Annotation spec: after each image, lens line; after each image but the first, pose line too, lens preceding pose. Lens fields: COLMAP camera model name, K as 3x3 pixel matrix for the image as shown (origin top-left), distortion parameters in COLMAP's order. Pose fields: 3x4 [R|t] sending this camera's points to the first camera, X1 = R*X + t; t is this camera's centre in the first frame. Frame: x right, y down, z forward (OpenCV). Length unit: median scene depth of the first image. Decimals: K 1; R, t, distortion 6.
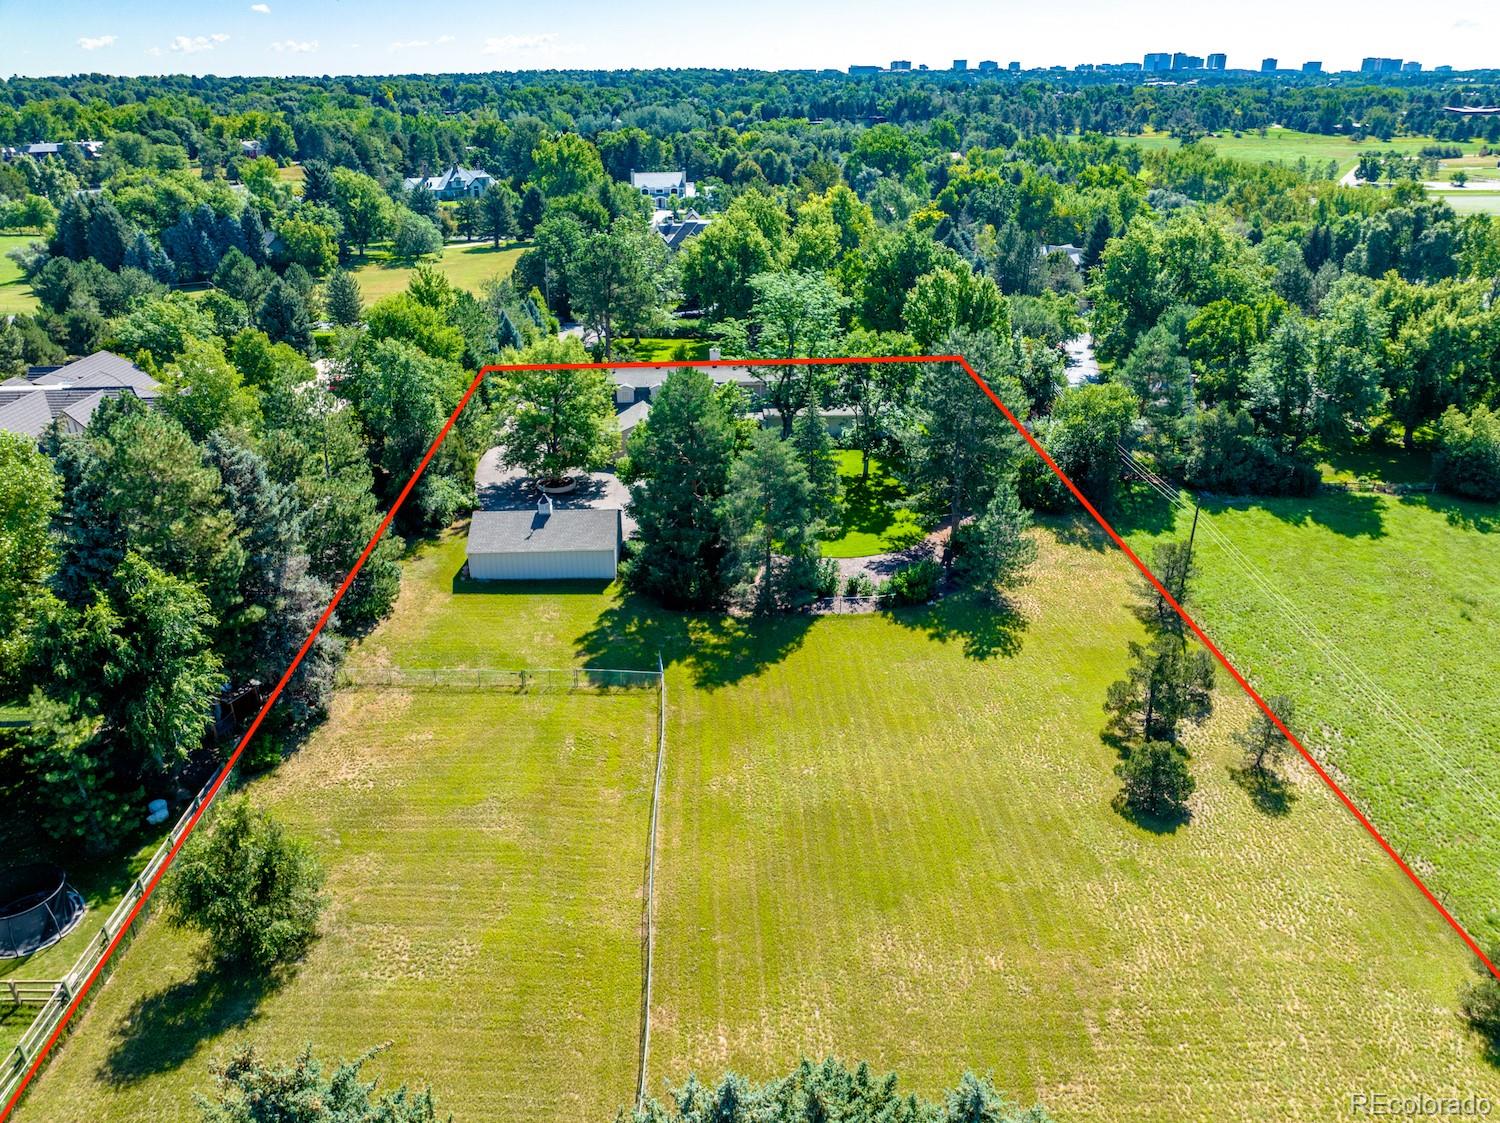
lens RADIAL K [[1058.6, 0, 754.6], [0, 1058.6, 563.1], [0, 0, 1]] dist [-0.053673, 0.024985]
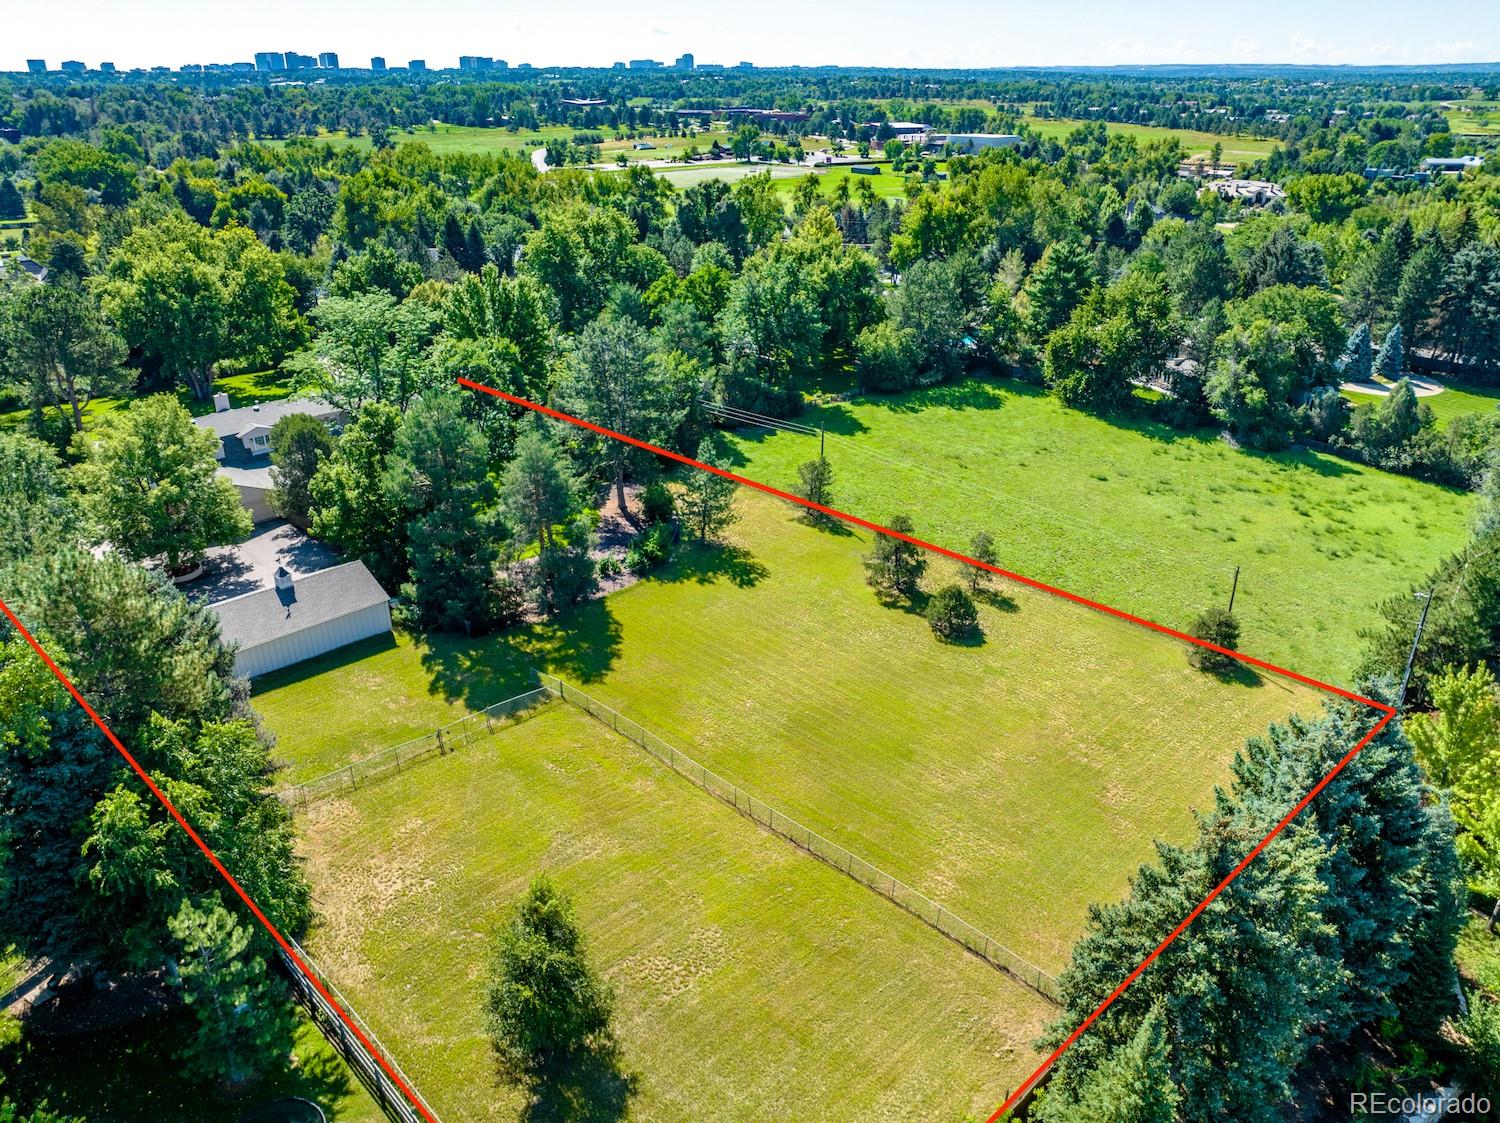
lens RADIAL K [[1058.6, 0, 754.6], [0, 1058.6, 563.1], [0, 0, 1]] dist [-0.053673, 0.024985]
pose [[0.737576, -0.277593, 0.615568, -0.367281], [0.277014, 0.955744, 0.099077, -0.036440], [-0.615829, 0.097444, 0.781831, 0.052822]]
